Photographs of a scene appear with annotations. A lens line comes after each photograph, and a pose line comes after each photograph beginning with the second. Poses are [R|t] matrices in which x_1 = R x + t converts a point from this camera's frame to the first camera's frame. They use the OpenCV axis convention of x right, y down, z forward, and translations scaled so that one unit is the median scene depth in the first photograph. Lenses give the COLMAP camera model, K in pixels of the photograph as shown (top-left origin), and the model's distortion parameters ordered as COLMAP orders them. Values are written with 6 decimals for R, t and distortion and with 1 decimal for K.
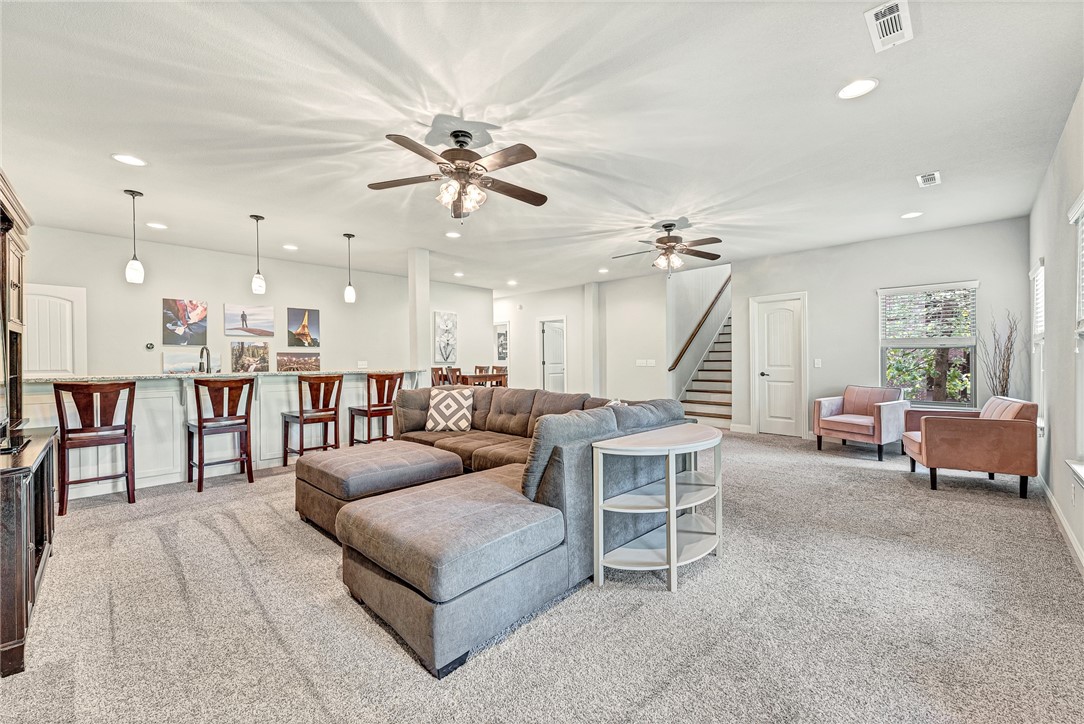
lens RADIAL K [[431.3, 0, 540.6], [0, 431.3, 359.0], [0, 0, 1]] dist [0.007432, -0.001328]
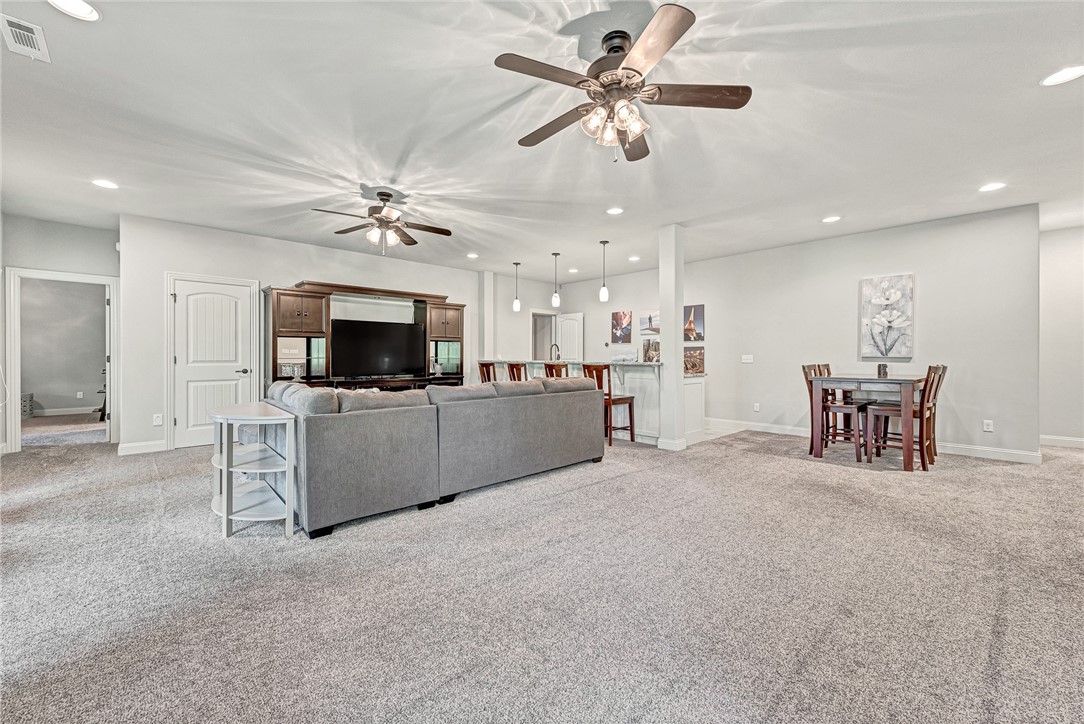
lens RADIAL K [[431.3, 0, 539.3], [0, 431.3, 359.9], [0, 0, 1]] dist [0.007432, -0.001328]
pose [[-0.038393, 0.010219, -0.999210, 0.615218], [-0.004931, 0.999934, 0.010416, 0.009900], [0.999251, 0.005327, -0.038340, 0.776539]]
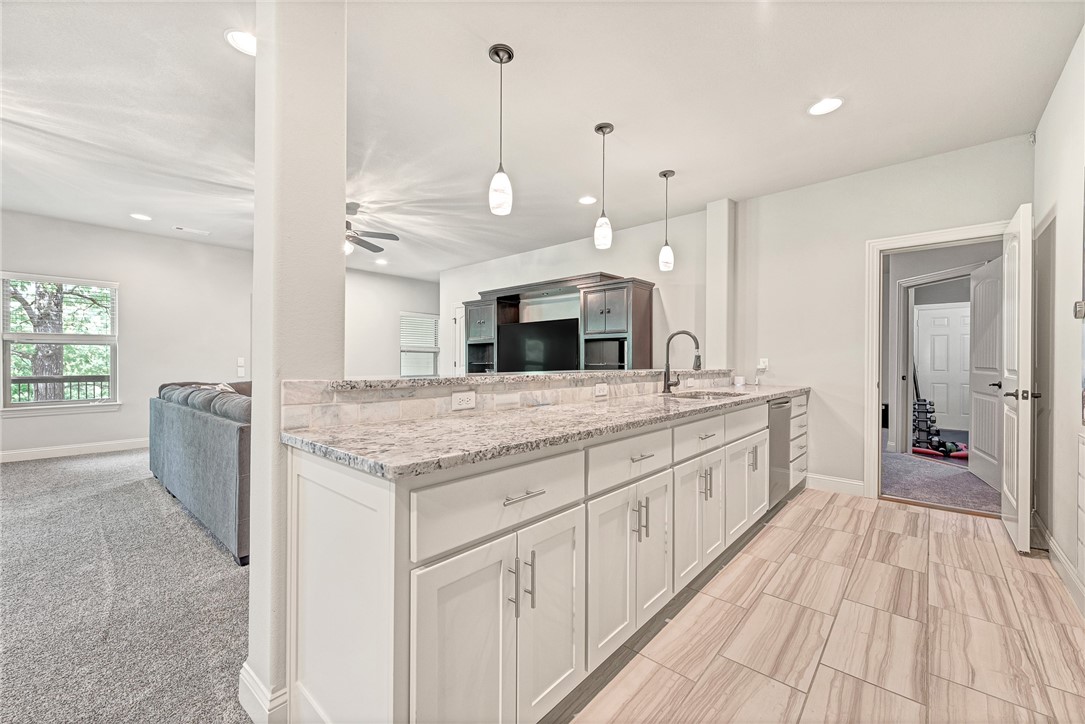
lens RADIAL K [[431.7, 0, 538.9], [0, 431.7, 363.1], [0, 0, 1]] dist [0.007432, -0.001328]
pose [[-0.998987, -0.003036, -0.044907, -0.410159], [-0.003165, 0.999991, 0.002809, 0.014765], [0.044898, 0.002948, -0.998987, 1.261721]]
